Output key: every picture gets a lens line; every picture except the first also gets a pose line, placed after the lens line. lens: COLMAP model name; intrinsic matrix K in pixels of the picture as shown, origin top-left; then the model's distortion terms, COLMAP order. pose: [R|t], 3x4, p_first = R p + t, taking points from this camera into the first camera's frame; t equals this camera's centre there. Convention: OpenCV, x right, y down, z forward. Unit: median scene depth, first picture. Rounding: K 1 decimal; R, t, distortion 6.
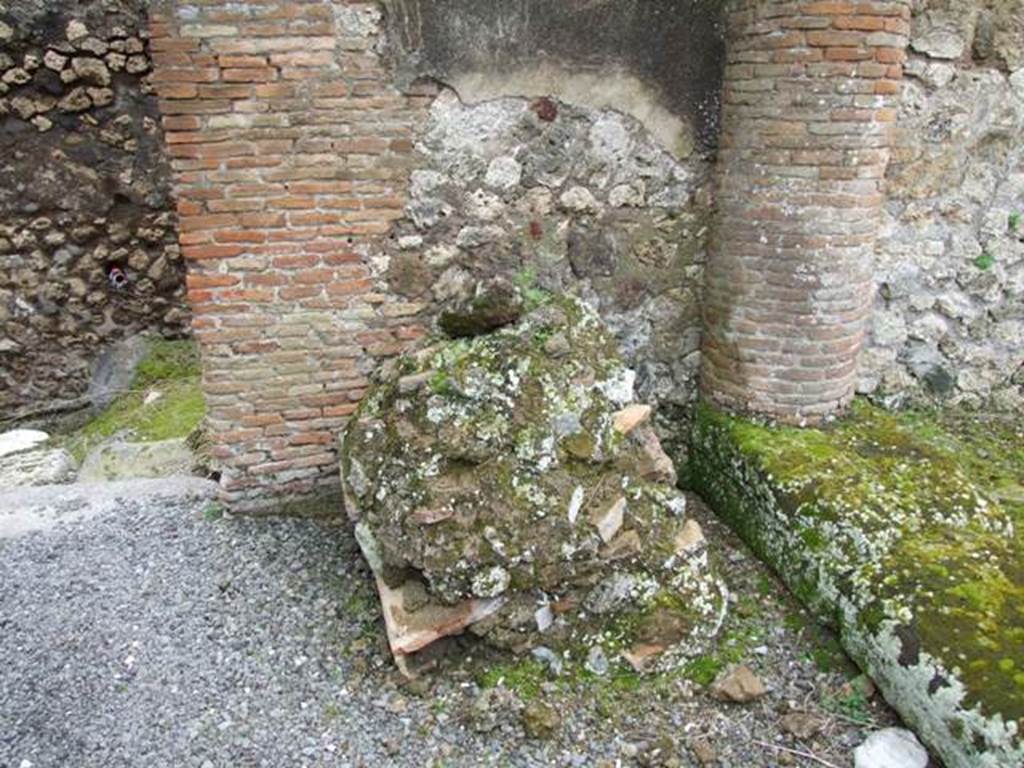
lens RADIAL K [[843.7, 0, 519.7], [0, 843.7, 380.3], [0, 0, 1]] dist [-0.055820, 0.036456]
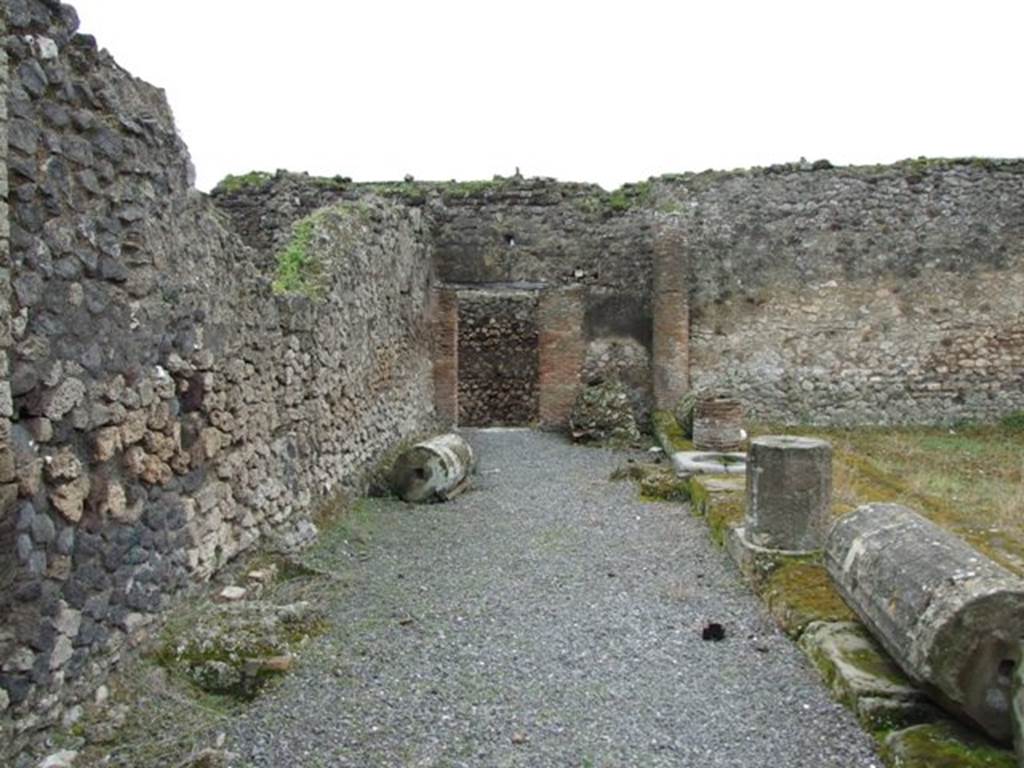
lens RADIAL K [[843.7, 0, 511.9], [0, 843.7, 390.6], [0, 0, 1]] dist [-0.055820, 0.036456]
pose [[0.961035, 0.017634, -0.275863, 0.739900], [-0.090653, 0.962878, -0.254261, 1.114980], [0.261138, 0.269361, 0.926958, -3.277516]]
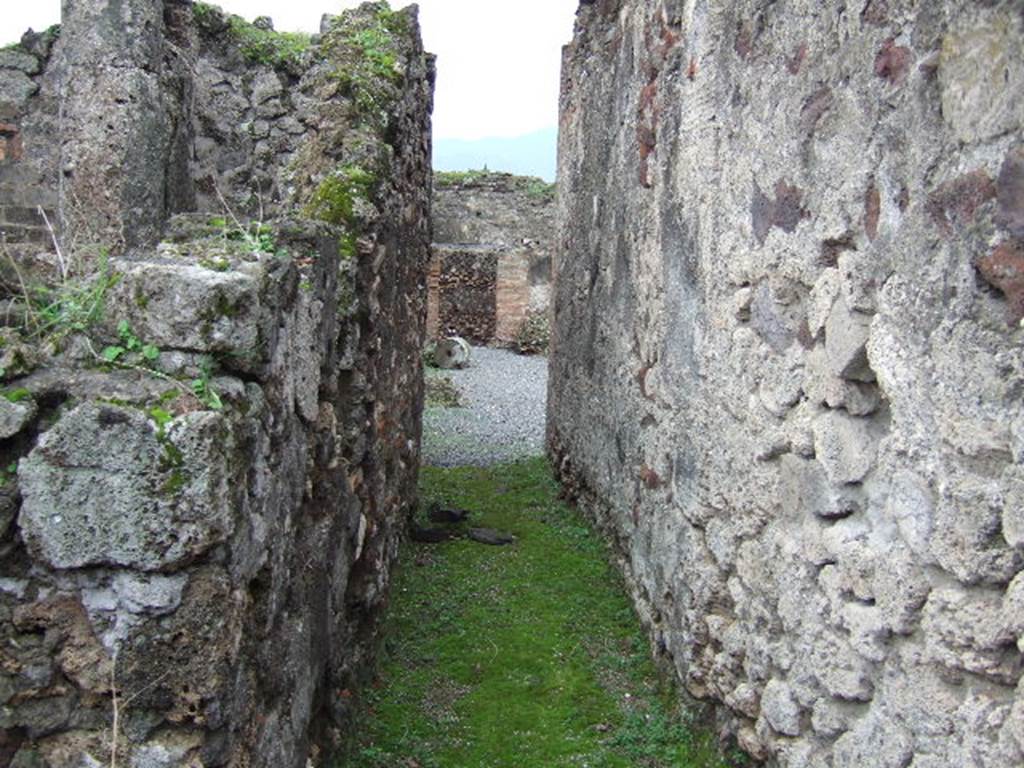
lens RADIAL K [[843.7, 0, 514.3], [0, 843.7, 380.7], [0, 0, 1]] dist [-0.055820, 0.036456]
pose [[0.982166, 0.054355, -0.179986, 0.943872], [-0.093179, 0.972188, -0.214869, 1.707779], [0.163301, 0.227808, 0.959915, -4.936252]]
